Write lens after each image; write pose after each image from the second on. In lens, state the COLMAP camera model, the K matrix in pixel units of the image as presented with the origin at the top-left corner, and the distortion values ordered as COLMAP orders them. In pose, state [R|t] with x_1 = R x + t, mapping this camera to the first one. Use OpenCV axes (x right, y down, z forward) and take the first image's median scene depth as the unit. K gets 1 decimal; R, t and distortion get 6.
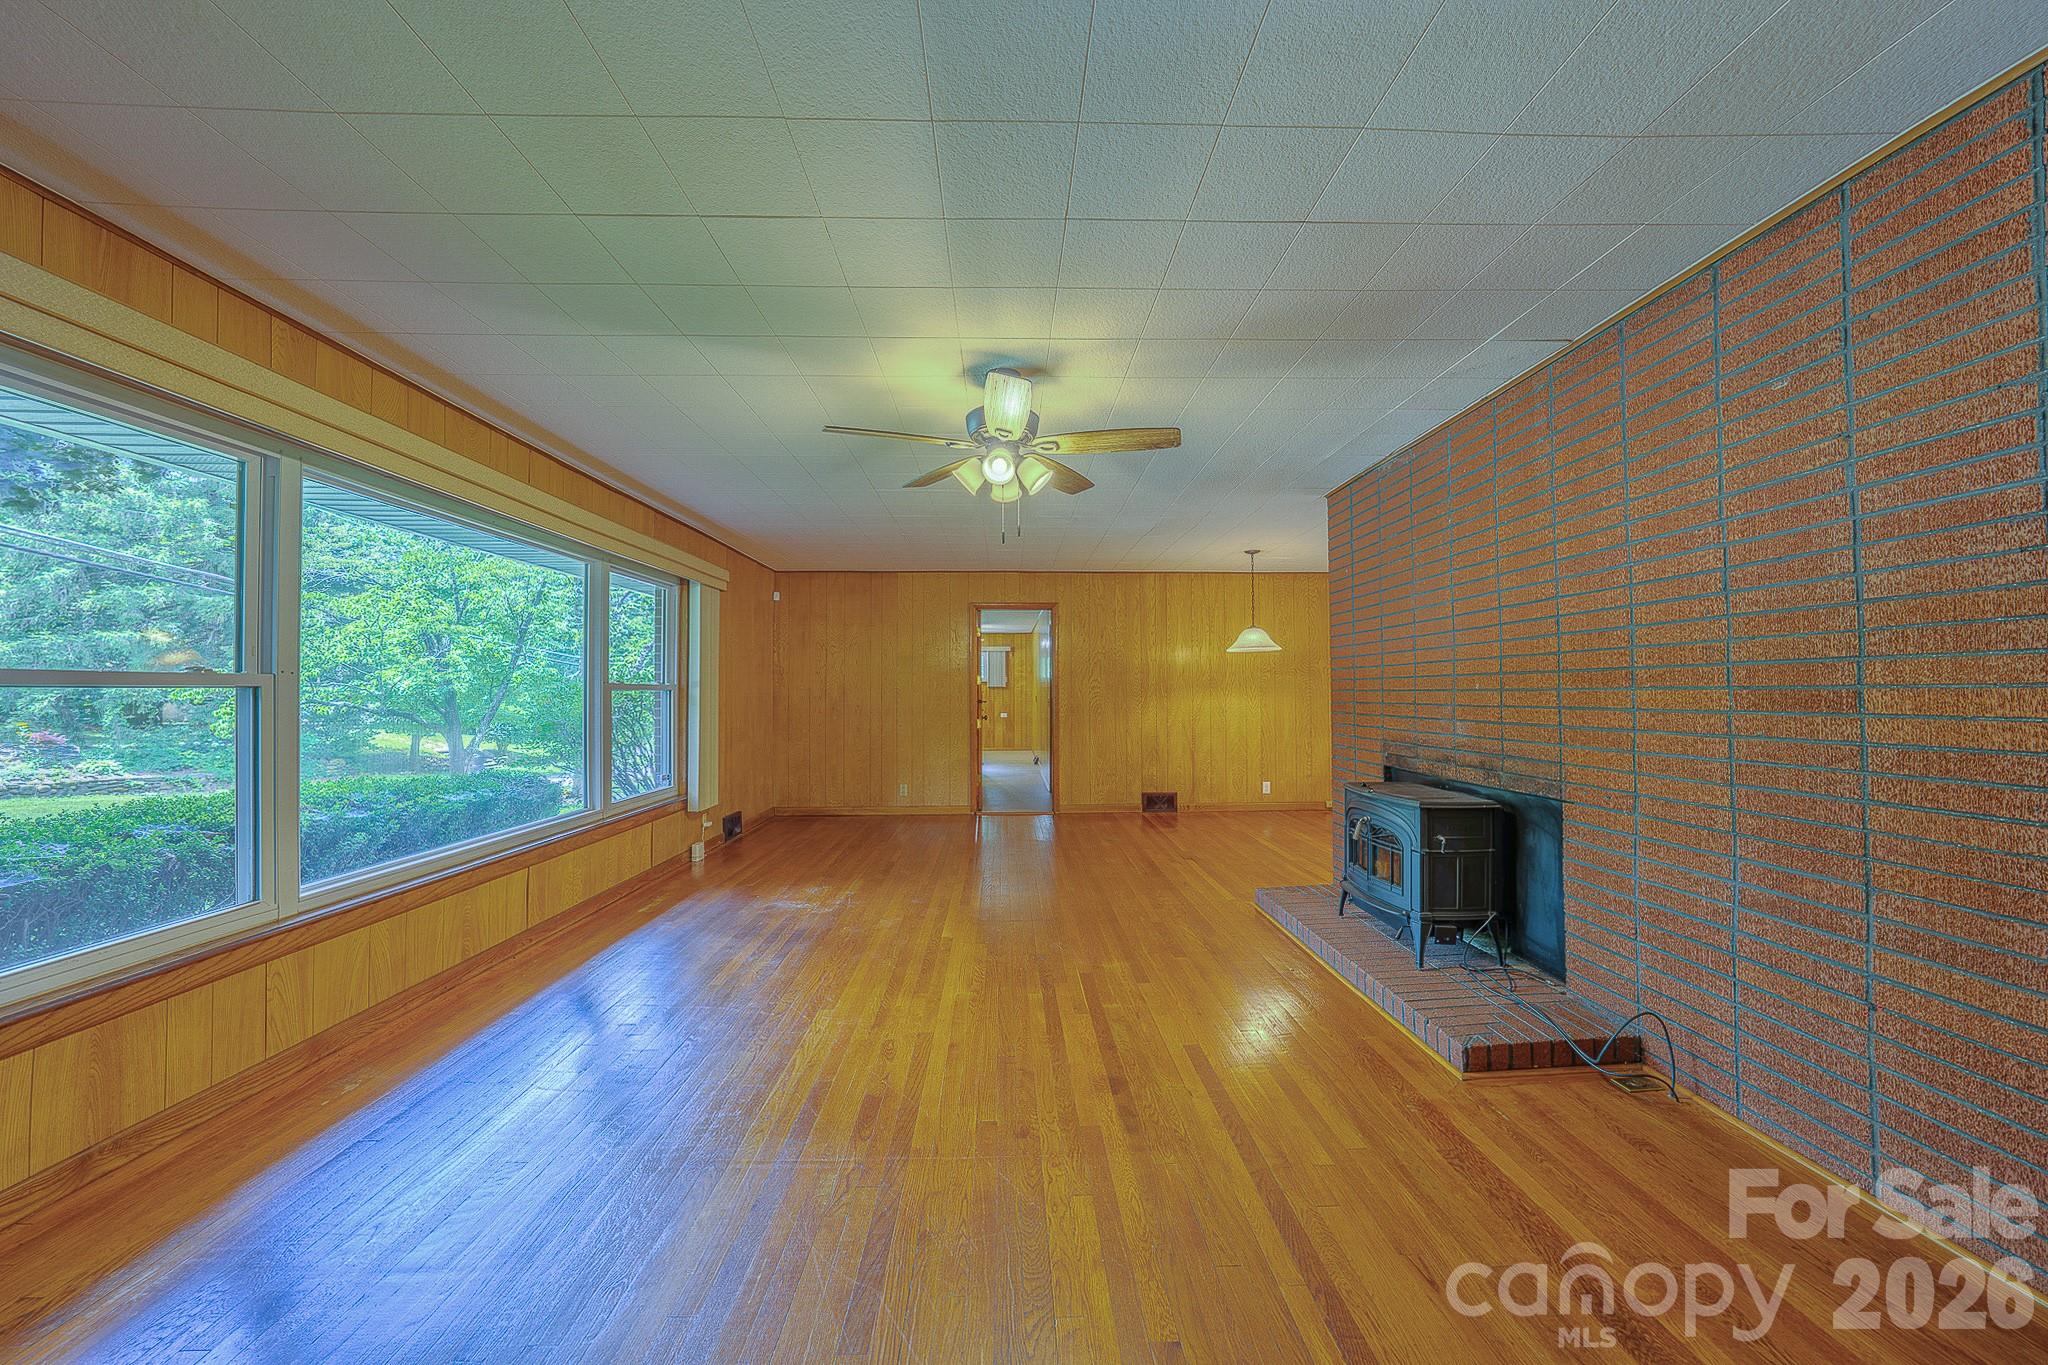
lens RADIAL K [[717.4, 0, 1023.7], [0, 717.4, 672.2], [0, 0, 1]] dist [-0.028950, 0.006742]
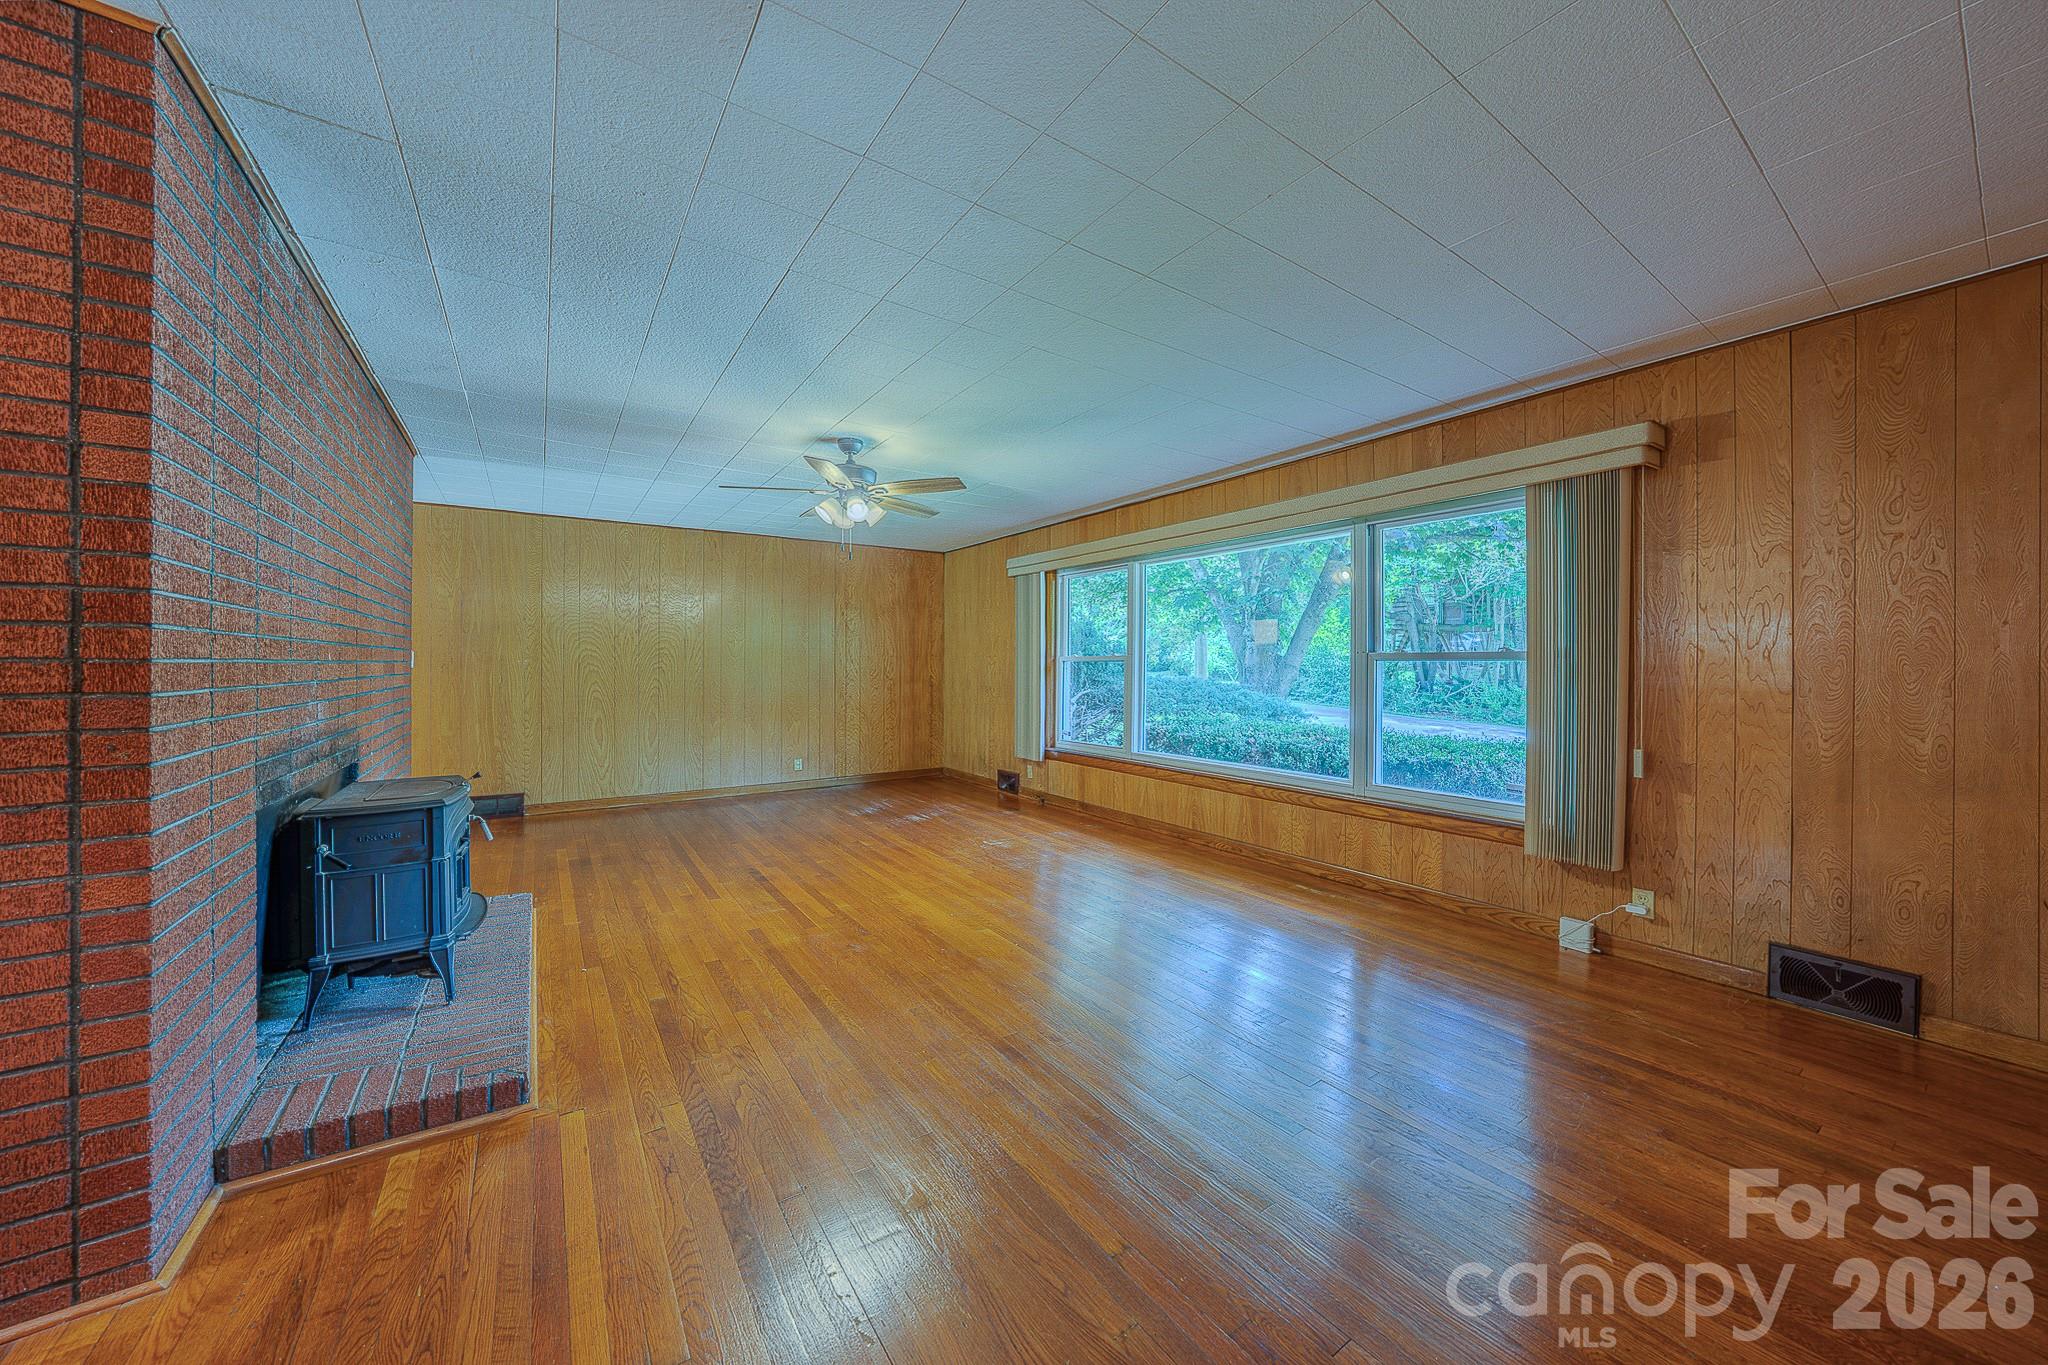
lens RADIAL K [[717.4, 0, 1023.7], [0, 717.4, 672.2], [0, 0, 1]] dist [-0.028950, 0.006742]
pose [[-0.842426, 0.005520, -0.538783, 0.457202], [0.005870, 0.999982, 0.001067, 0.049499], [0.538780, -0.002264, -0.842444, 2.416014]]
